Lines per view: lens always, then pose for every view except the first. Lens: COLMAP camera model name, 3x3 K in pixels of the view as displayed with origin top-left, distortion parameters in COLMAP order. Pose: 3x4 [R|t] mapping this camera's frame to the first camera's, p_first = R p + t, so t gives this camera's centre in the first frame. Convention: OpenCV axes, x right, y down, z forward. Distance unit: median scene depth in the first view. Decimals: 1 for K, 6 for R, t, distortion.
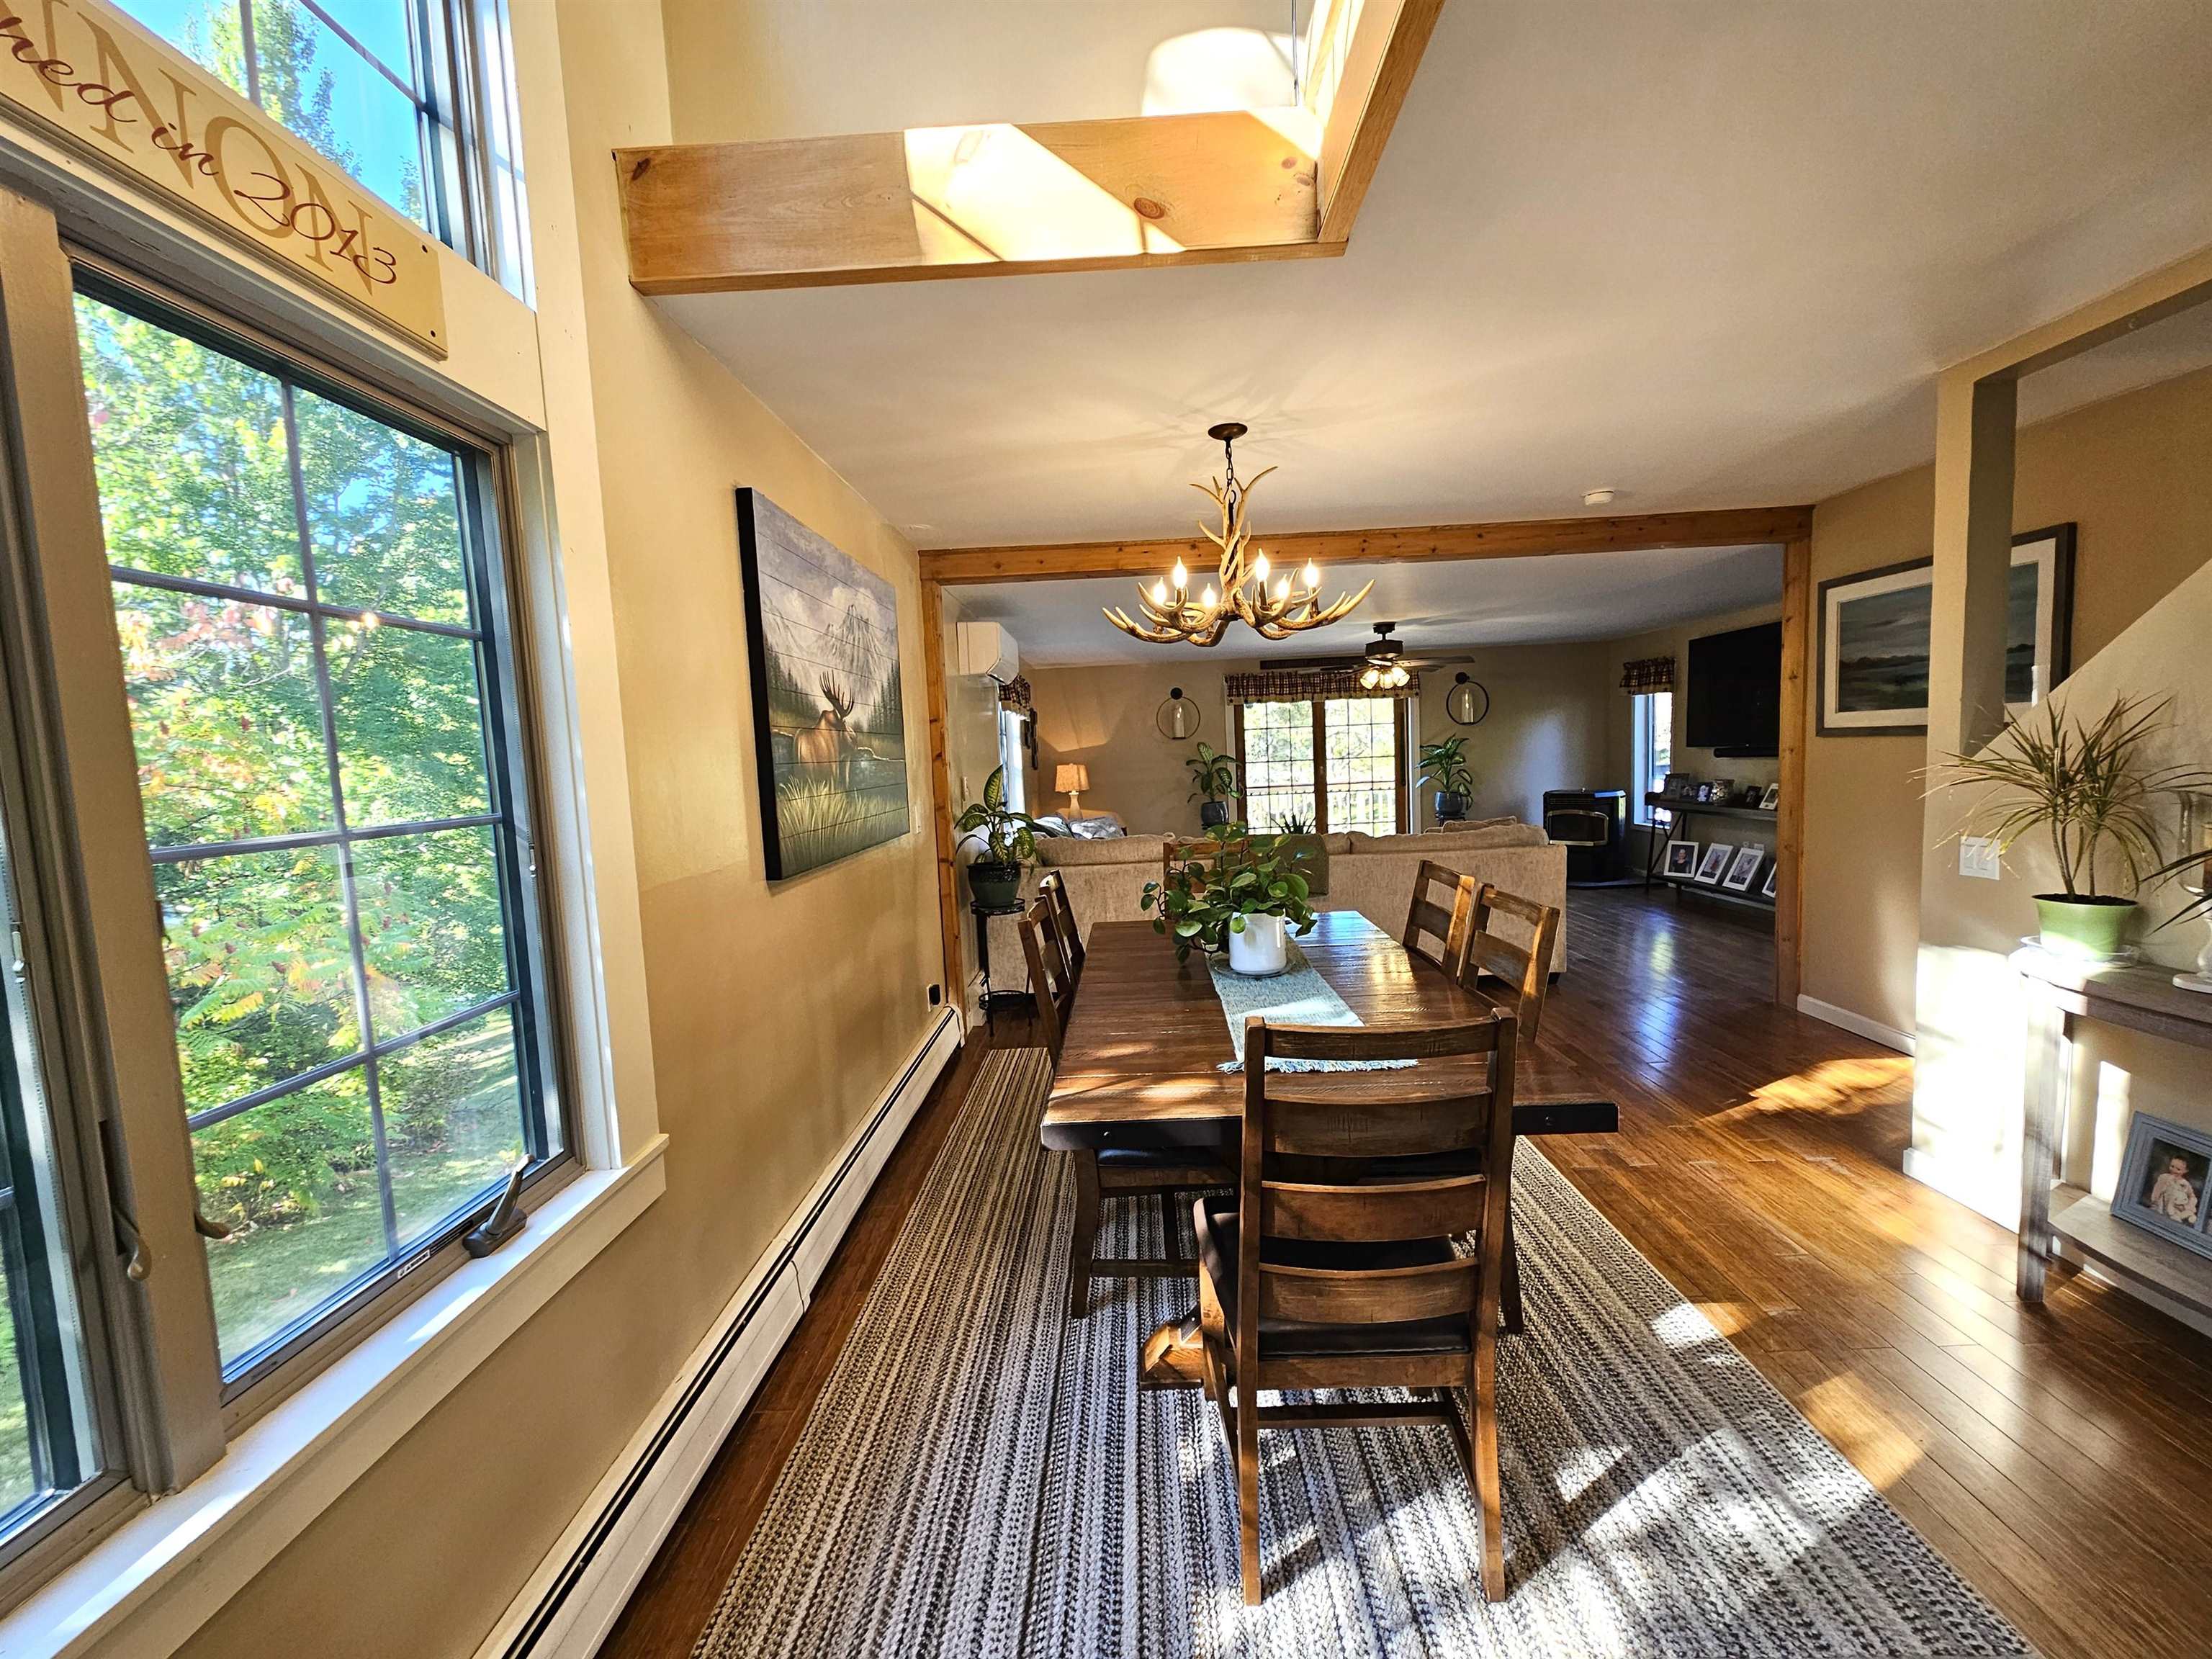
lens RADIAL K [[896.2, 0, 1108.6], [0, 896.2, 827.9], [0, 0, 1]] dist [0.001586, 0.000366]
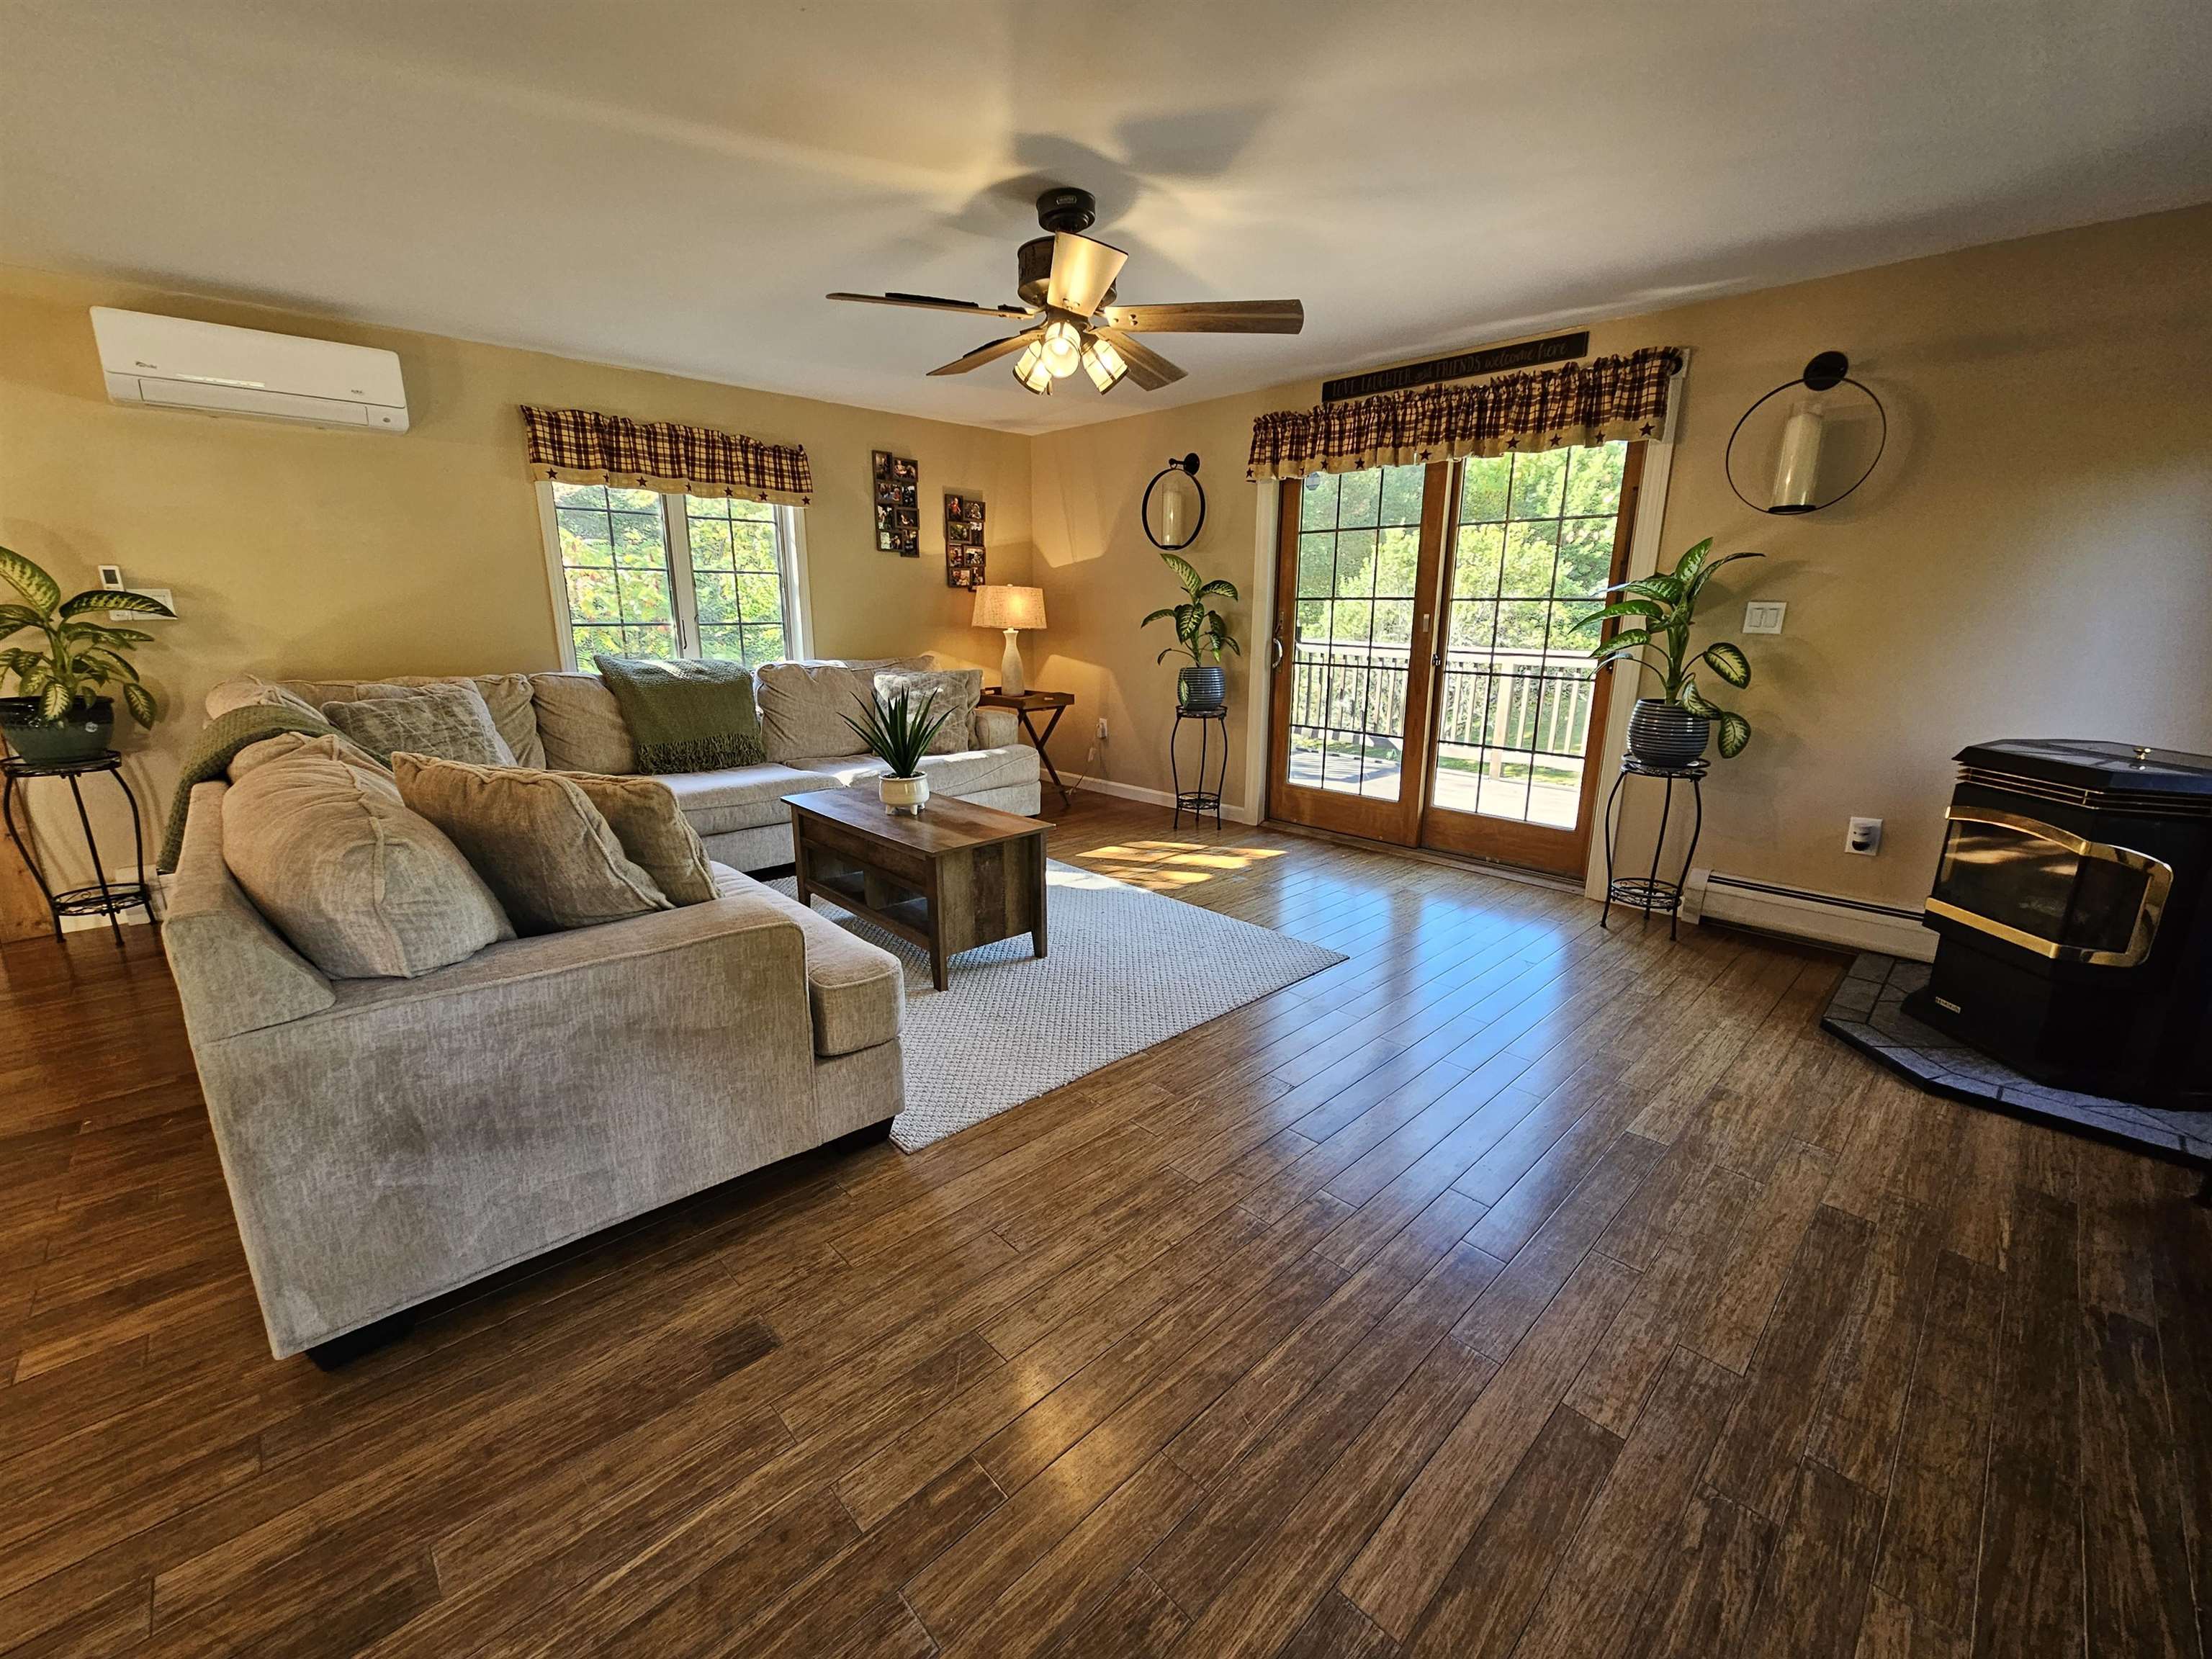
lens RADIAL K [[896.2, 0, 1116.0], [0, 896.2, 830.3], [0, 0, 1]] dist [0.001586, 0.000366]
pose [[0.713621, 0.220091, -0.665060, 0.500970], [-0.099202, 0.971547, 0.215073, -0.048048], [0.693472, -0.087505, 0.715150, 0.598281]]
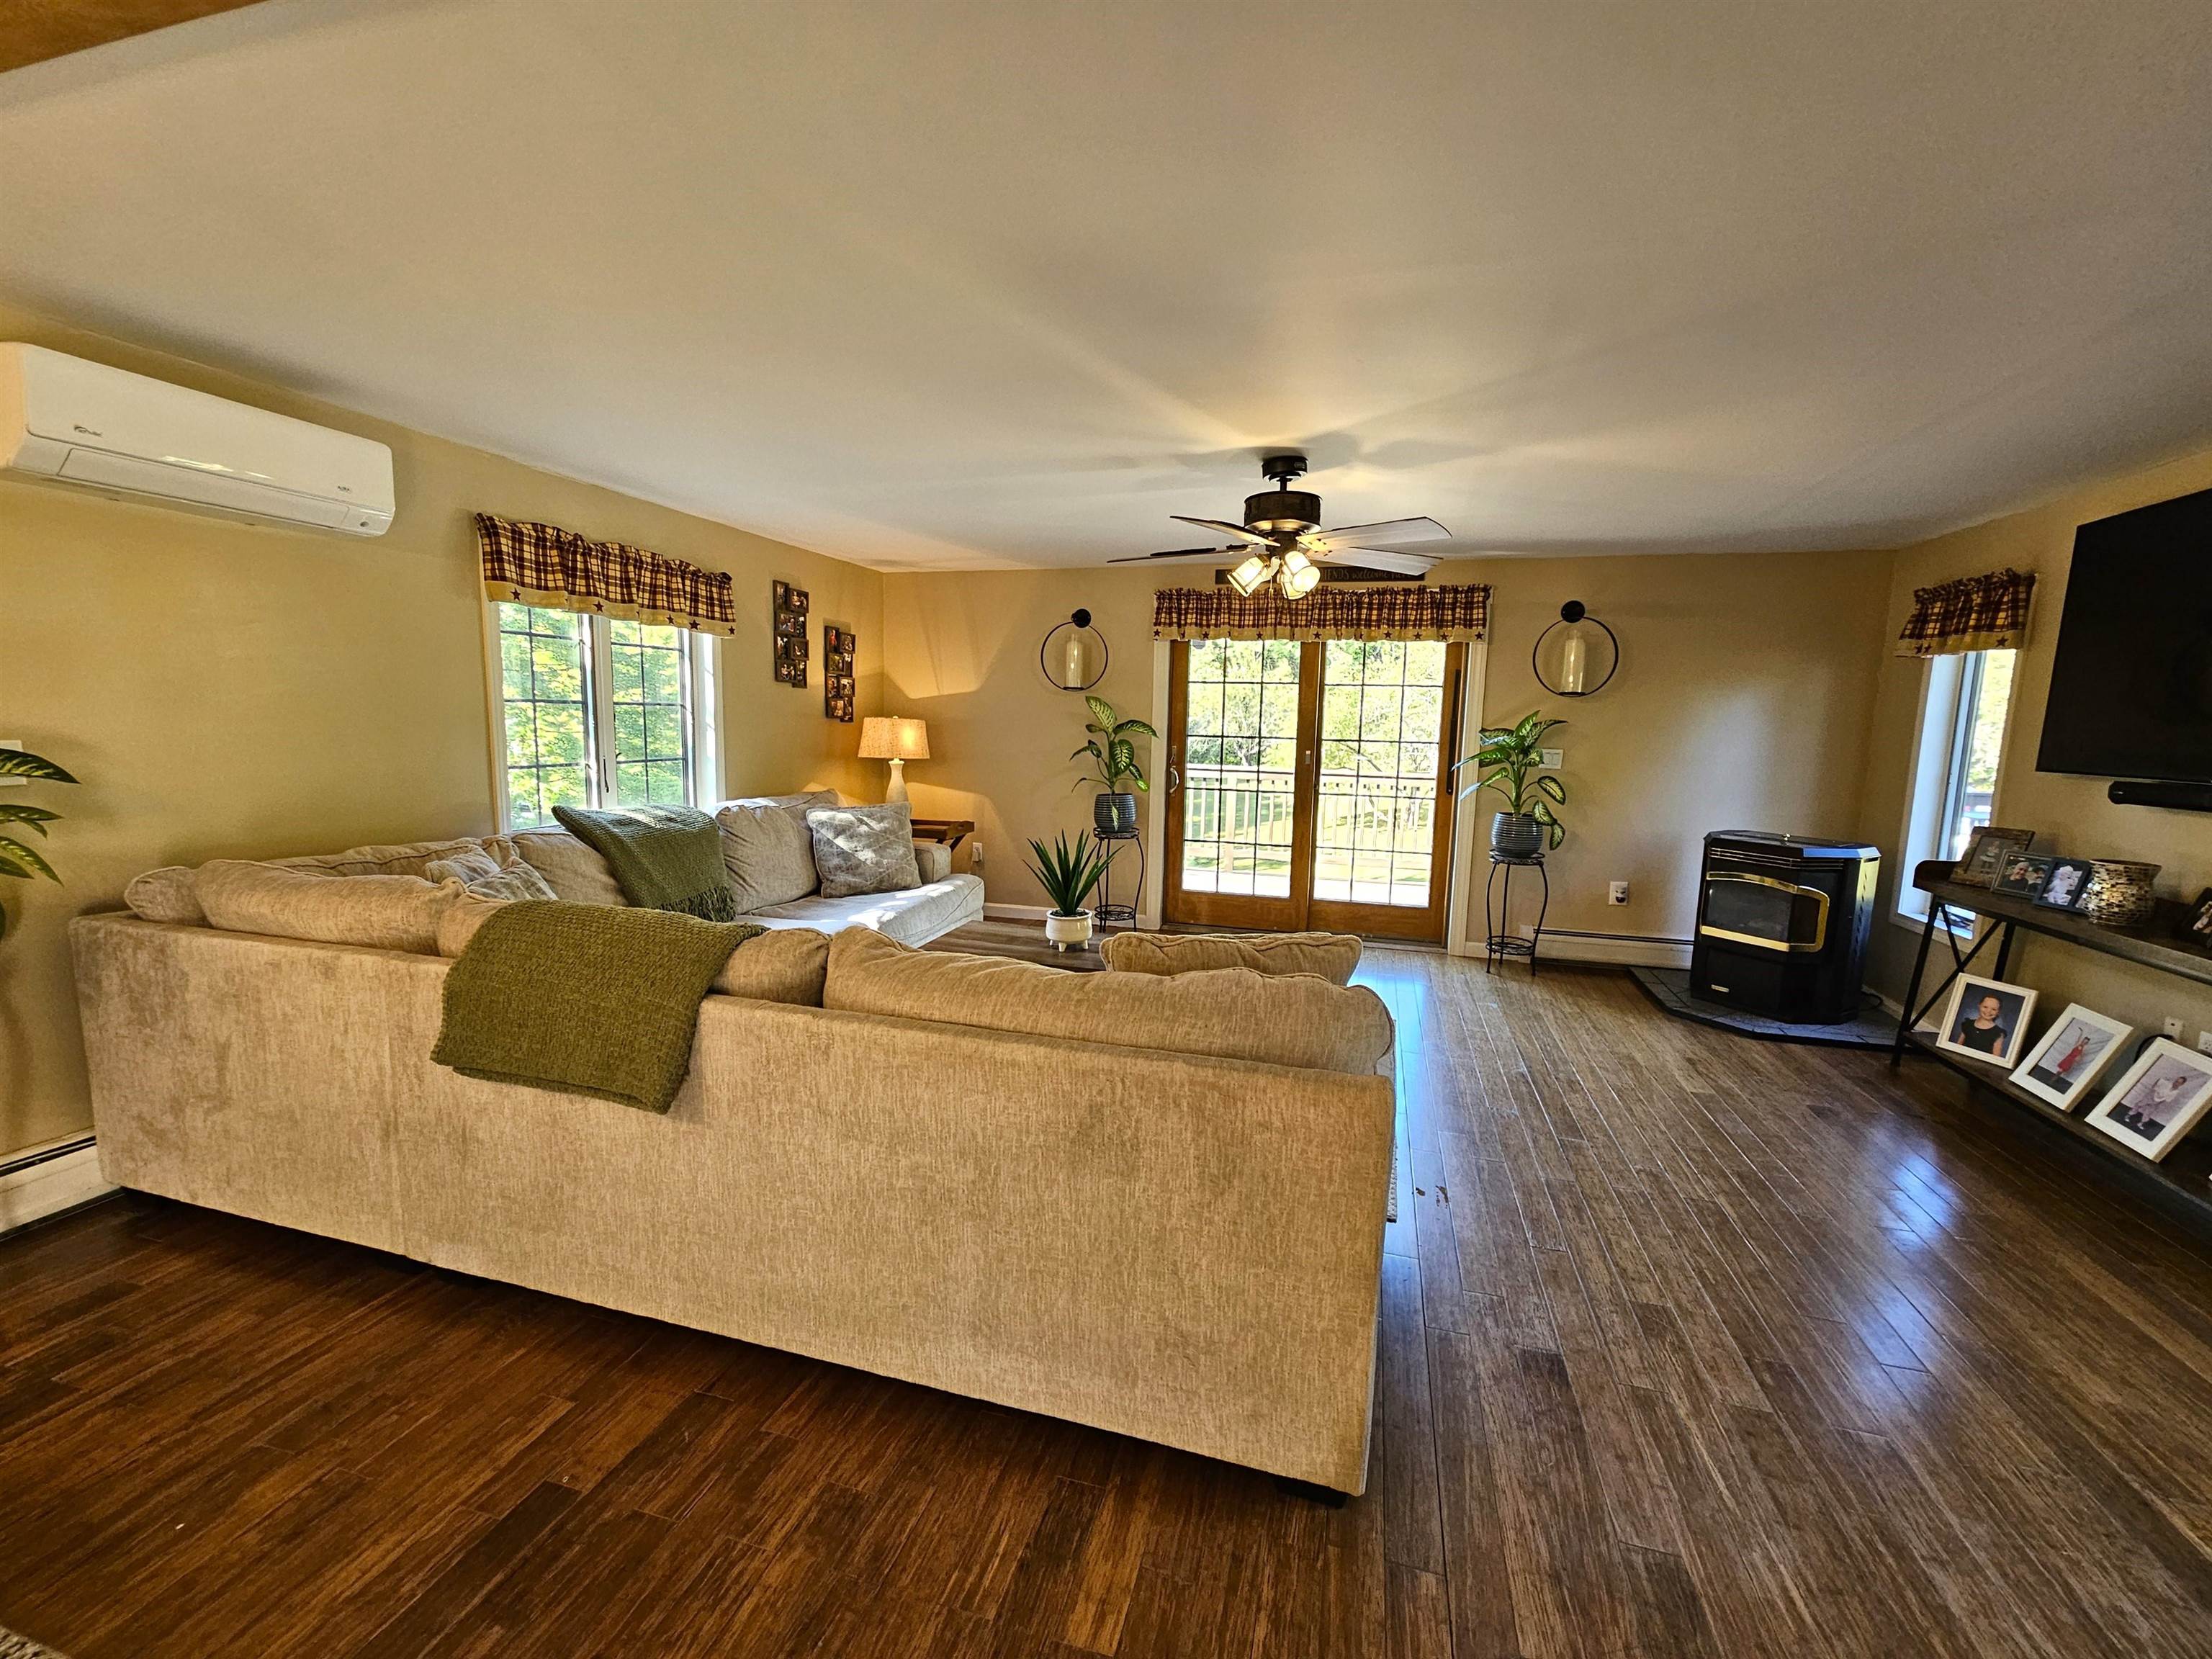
lens RADIAL K [[896.2, 0, 1118.0], [0, 896.2, 827.3], [0, 0, 1]] dist [0.001586, 0.000366]
pose [[0.965933, 0.098270, -0.239409, 0.289536], [-0.088480, 0.994755, 0.051329, -0.041019], [0.243198, -0.028398, 0.969561, 0.421755]]
